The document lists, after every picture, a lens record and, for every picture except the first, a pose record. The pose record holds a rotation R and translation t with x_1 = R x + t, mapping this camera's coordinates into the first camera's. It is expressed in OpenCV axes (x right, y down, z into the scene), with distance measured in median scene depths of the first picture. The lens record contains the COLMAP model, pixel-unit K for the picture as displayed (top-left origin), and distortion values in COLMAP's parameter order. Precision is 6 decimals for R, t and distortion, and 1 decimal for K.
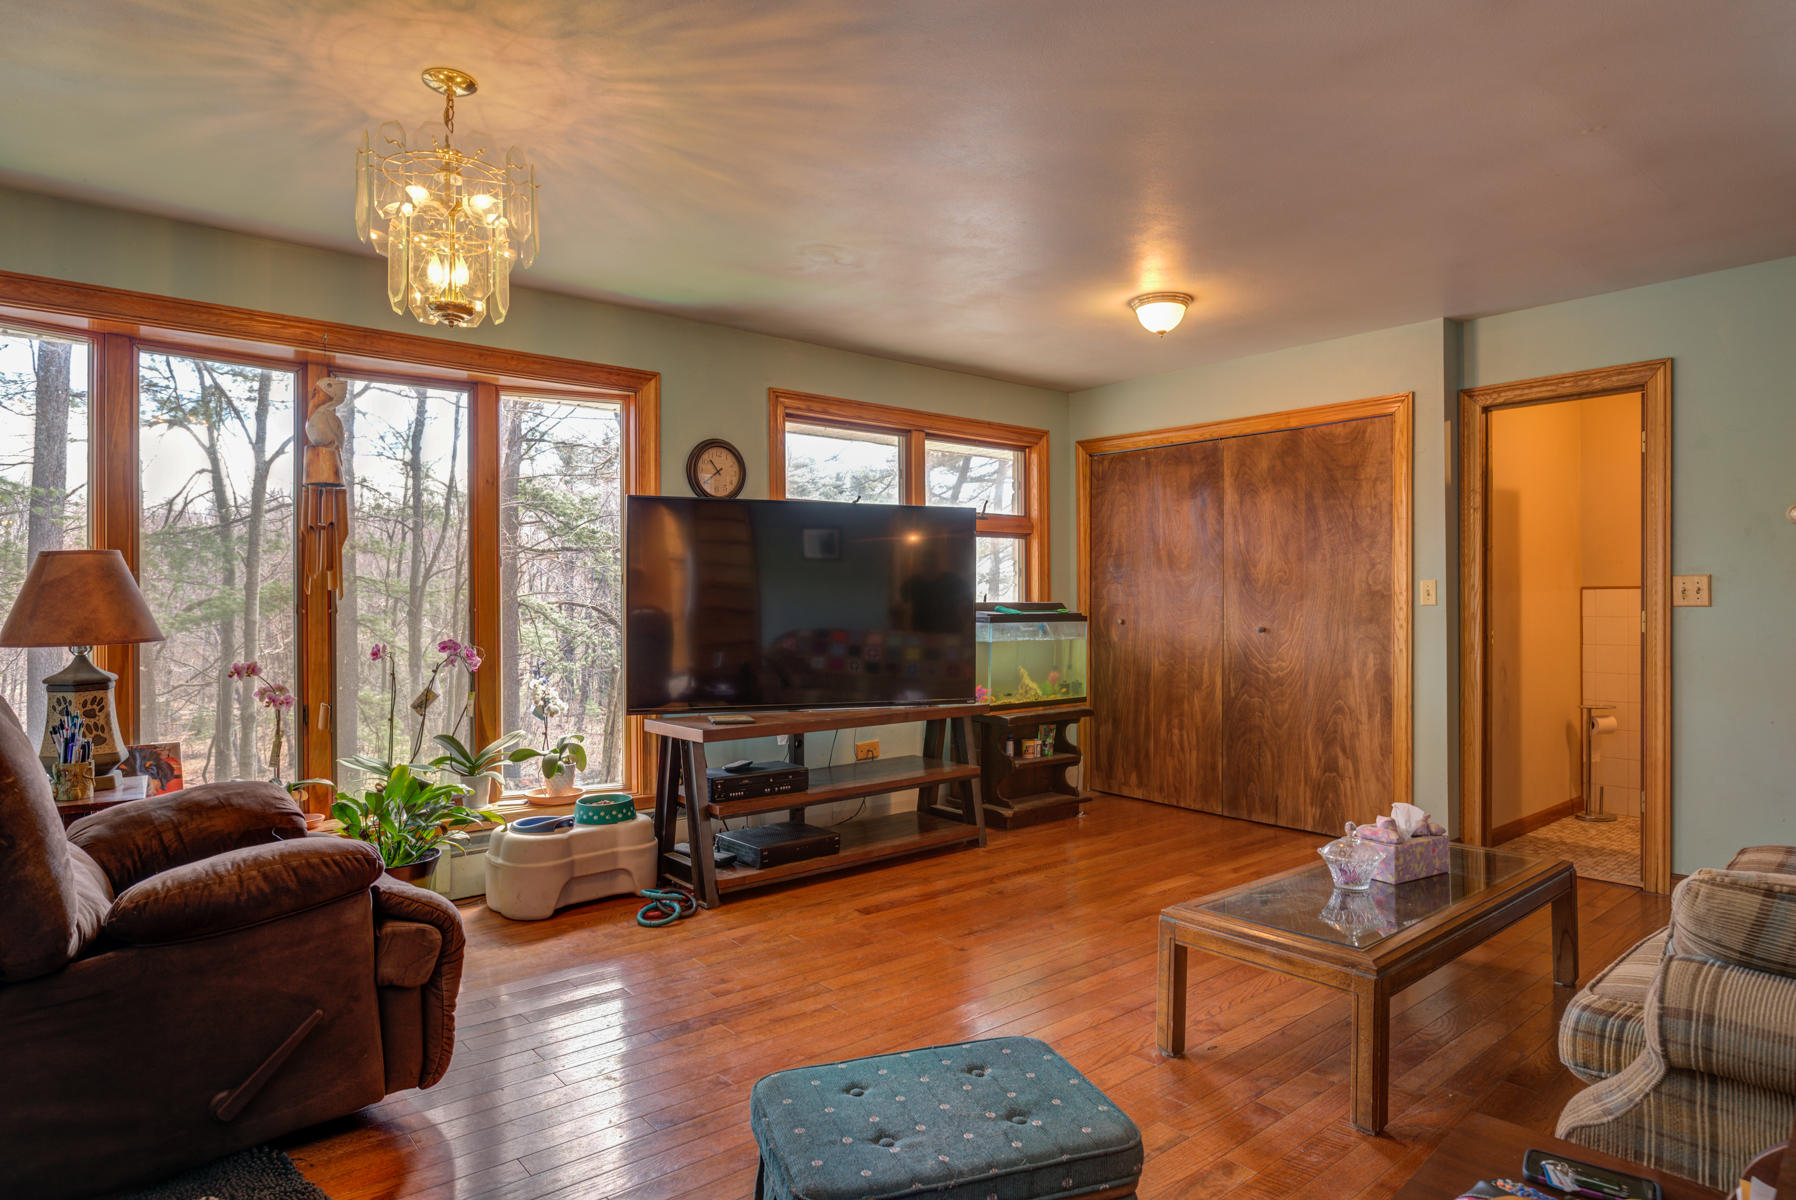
lens RADIAL K [[985.0, 0, 898.0], [0, 985.0, 600.0], [0, 0, 1]] dist [-0.001571, -0.000427]
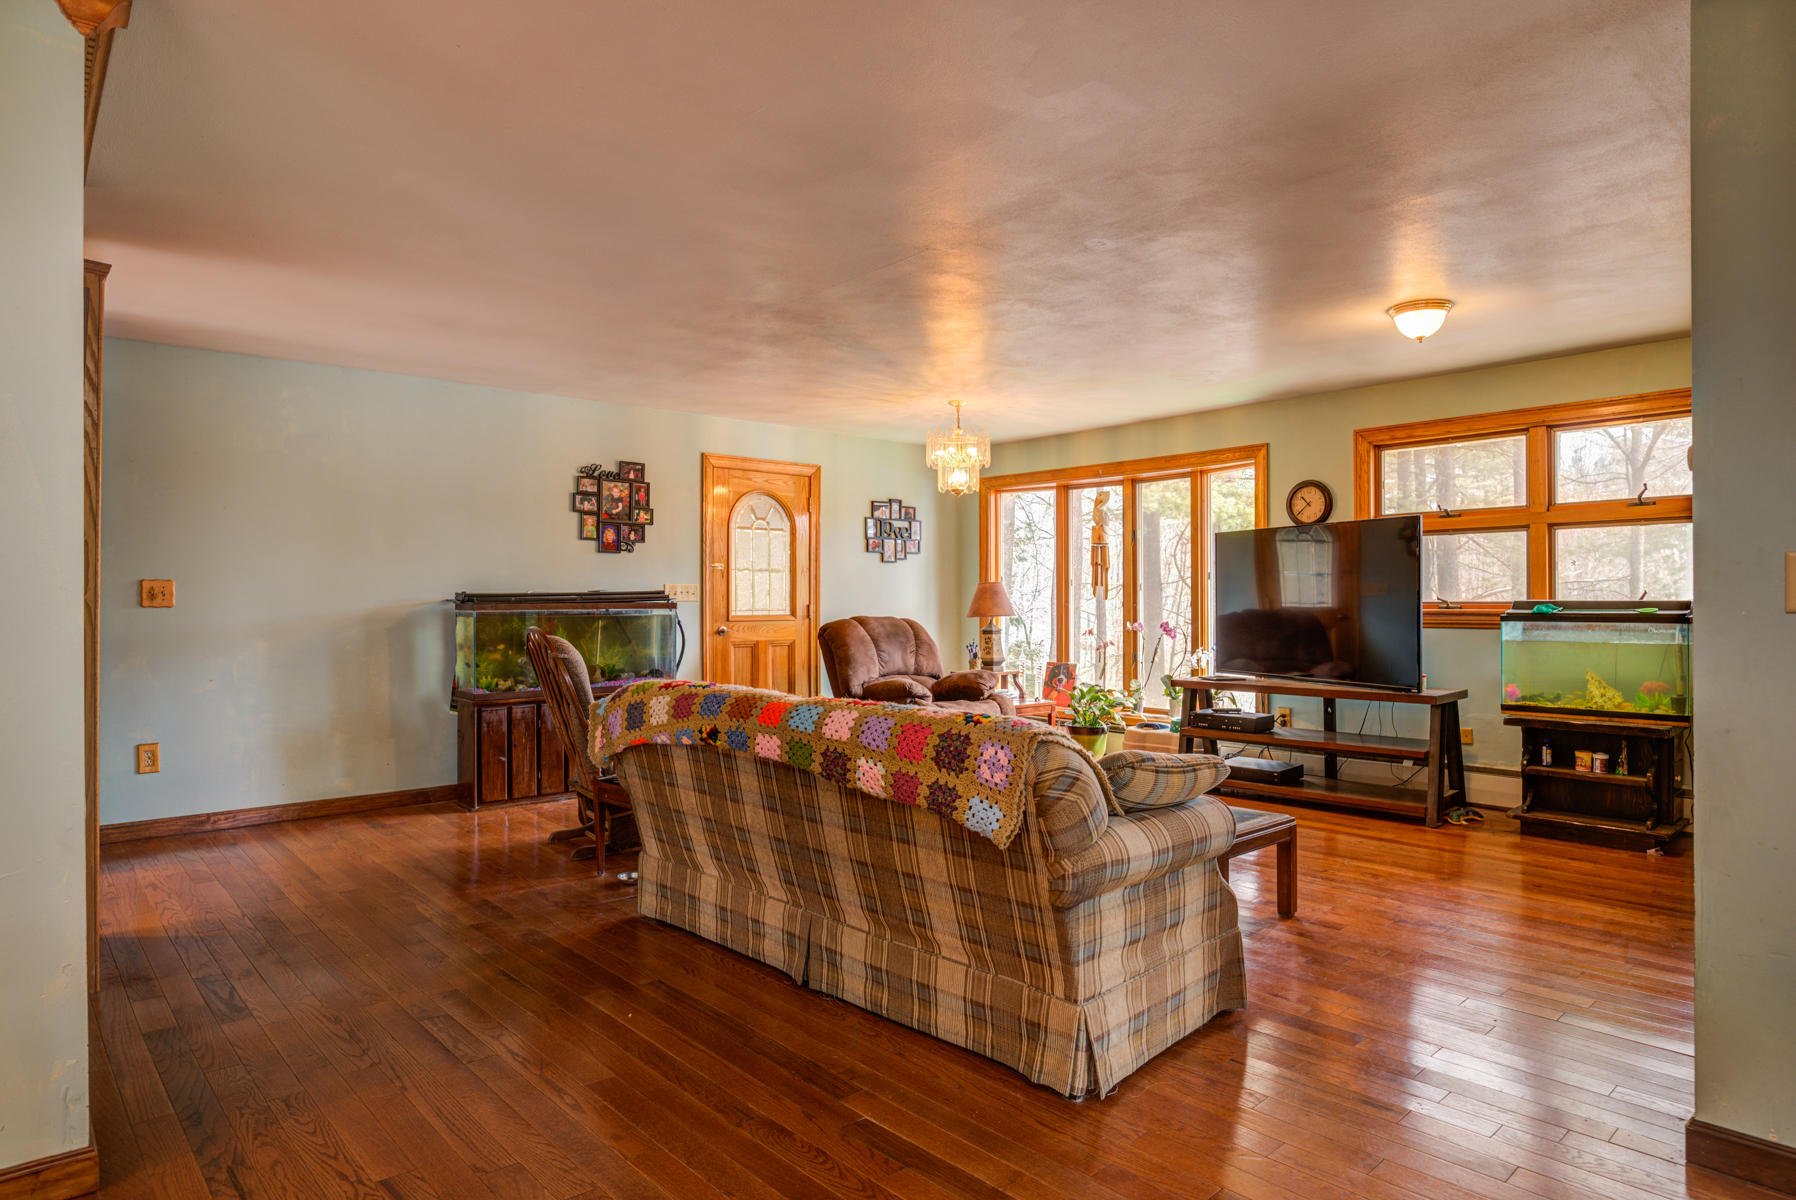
lens RADIAL K [[1030.3, 0, 898.0], [0, 1030.3, 600.0], [0, 0, 1]] dist [-0.003481, -0.002650]
pose [[0.055475, -0.001249, -0.998459, 1.235563], [0.004457, 0.999990, -0.001004, 0.000360], [0.998450, -0.004394, 0.055480, 0.367535]]
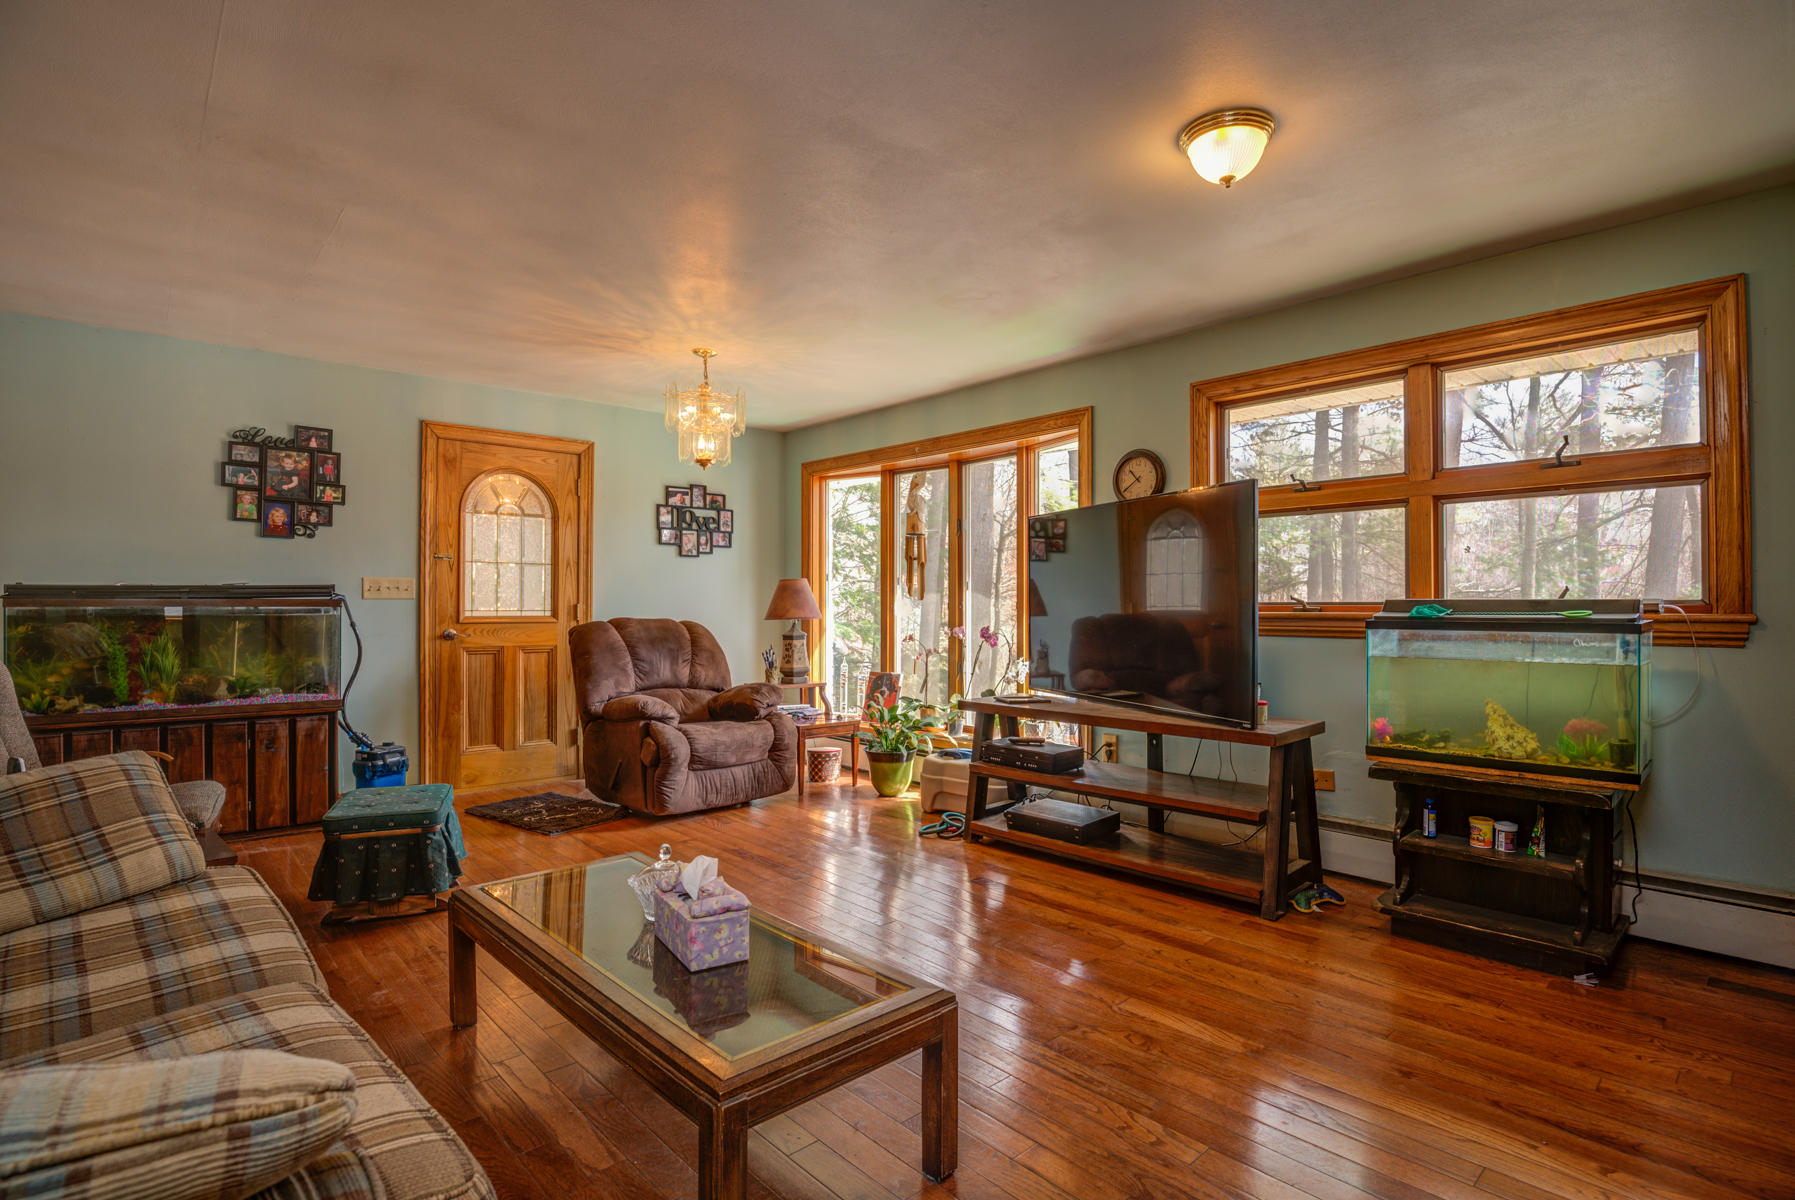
lens RADIAL K [[871.2, 0, 904.6], [0, 871.2, 604.6], [0, 0, 1]] dist [-0.020882, -0.007855]
pose [[0.068361, -0.002173, -0.997658, 0.768009], [-0.000418, 0.999997, -0.002206, 0.008750], [0.997661, 0.000568, 0.068360, 0.702319]]
